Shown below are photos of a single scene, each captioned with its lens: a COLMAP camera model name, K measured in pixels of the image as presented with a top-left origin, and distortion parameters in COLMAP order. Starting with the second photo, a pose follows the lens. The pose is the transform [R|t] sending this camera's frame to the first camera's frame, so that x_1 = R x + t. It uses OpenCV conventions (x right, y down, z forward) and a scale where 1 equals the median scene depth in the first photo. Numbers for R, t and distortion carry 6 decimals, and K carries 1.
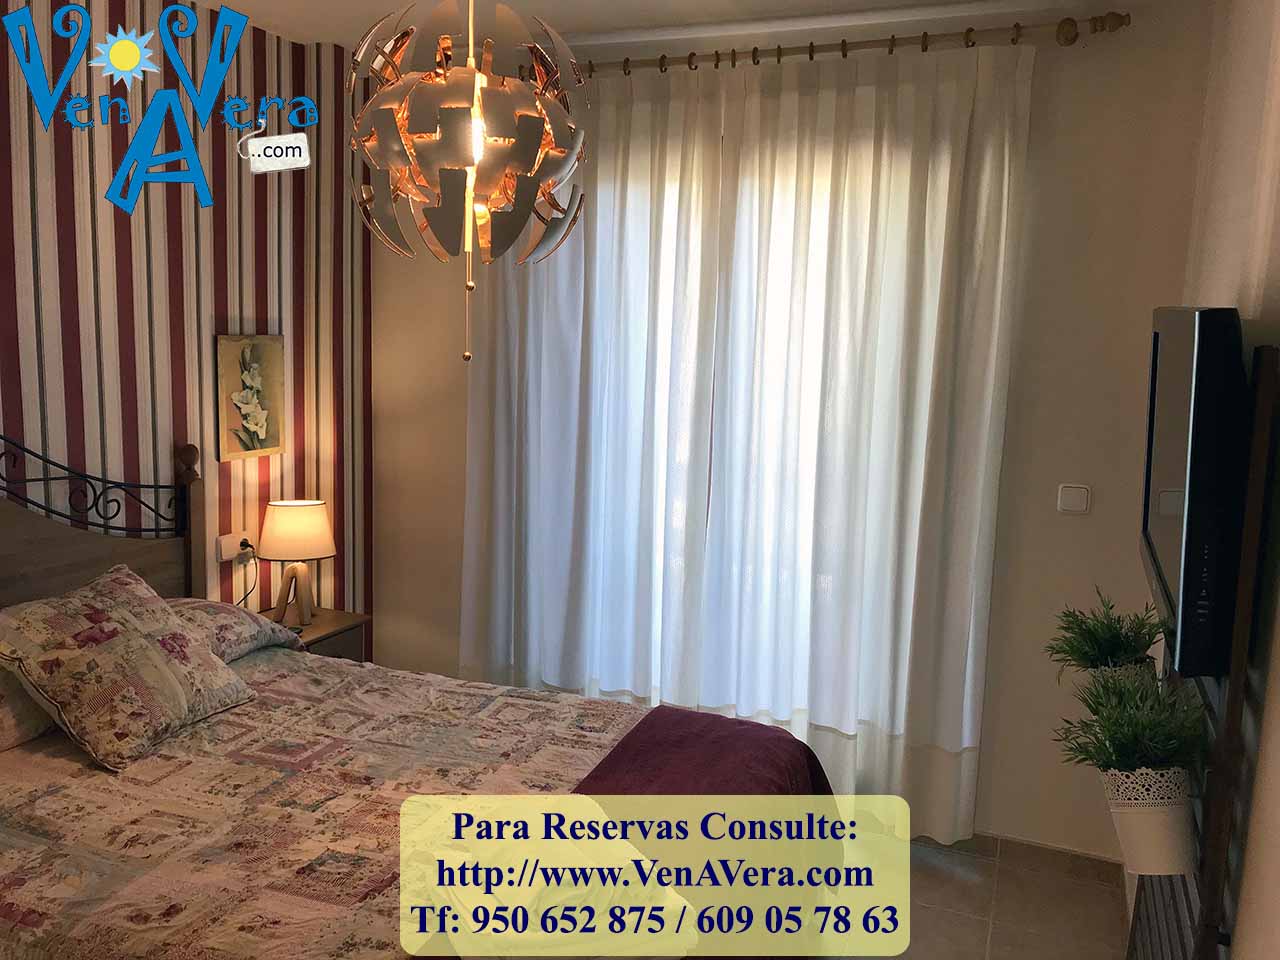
lens RADIAL K [[1054.7, 0, 640.6], [0, 1054.7, 474.0], [0, 0, 1]] dist [0.048233, -0.045036]
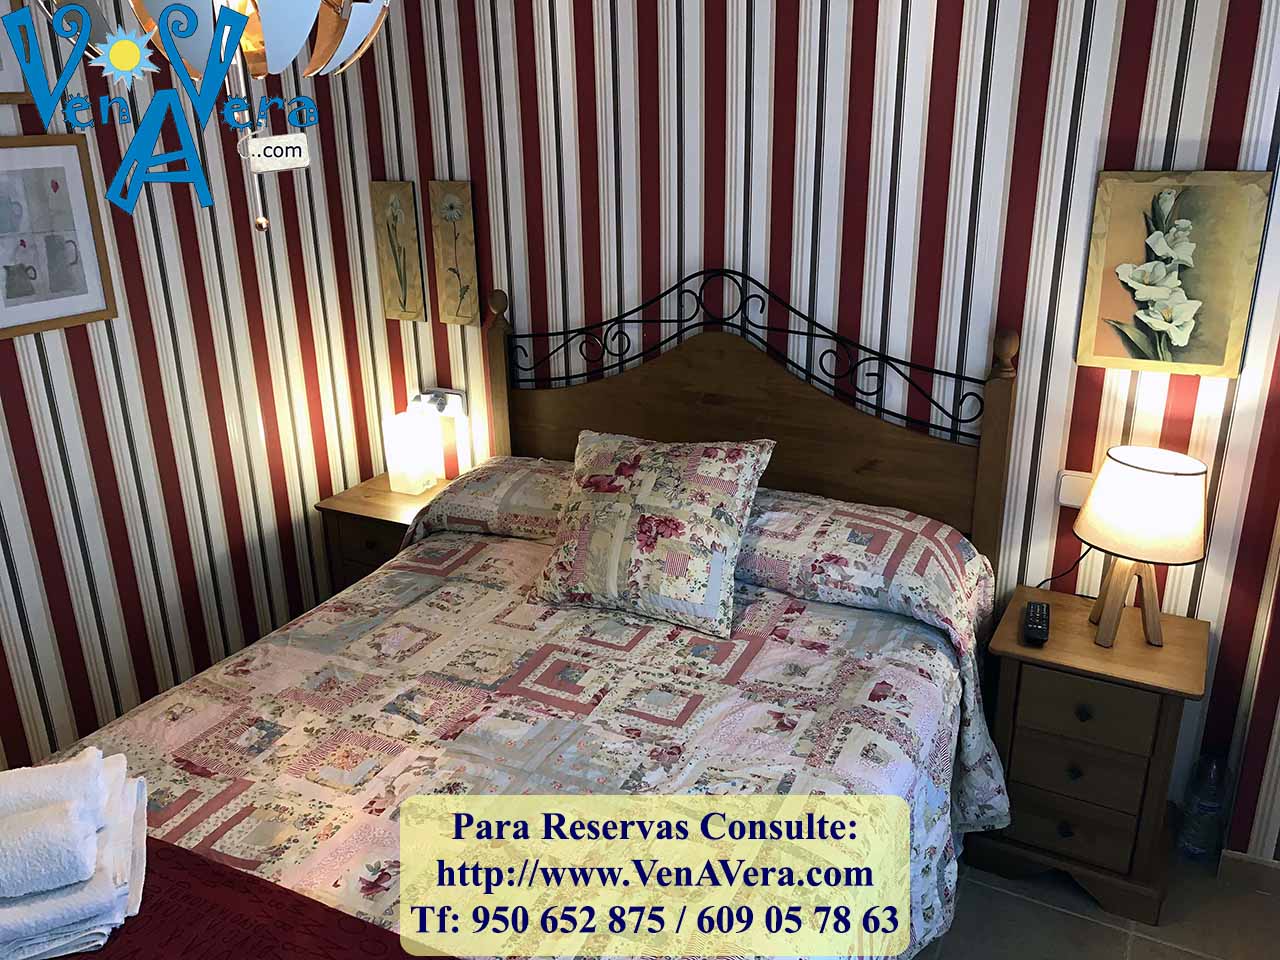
lens RADIAL K [[1054.7, 0, 641.2], [0, 1054.7, 483.8], [0, 0, 1]] dist [0.048233, -0.045036]
pose [[-0.119512, 0.310408, -0.943061, 0.346058], [-0.126703, 0.937334, 0.324580, -0.143791], [0.984715, 0.158280, -0.072692, 0.907406]]
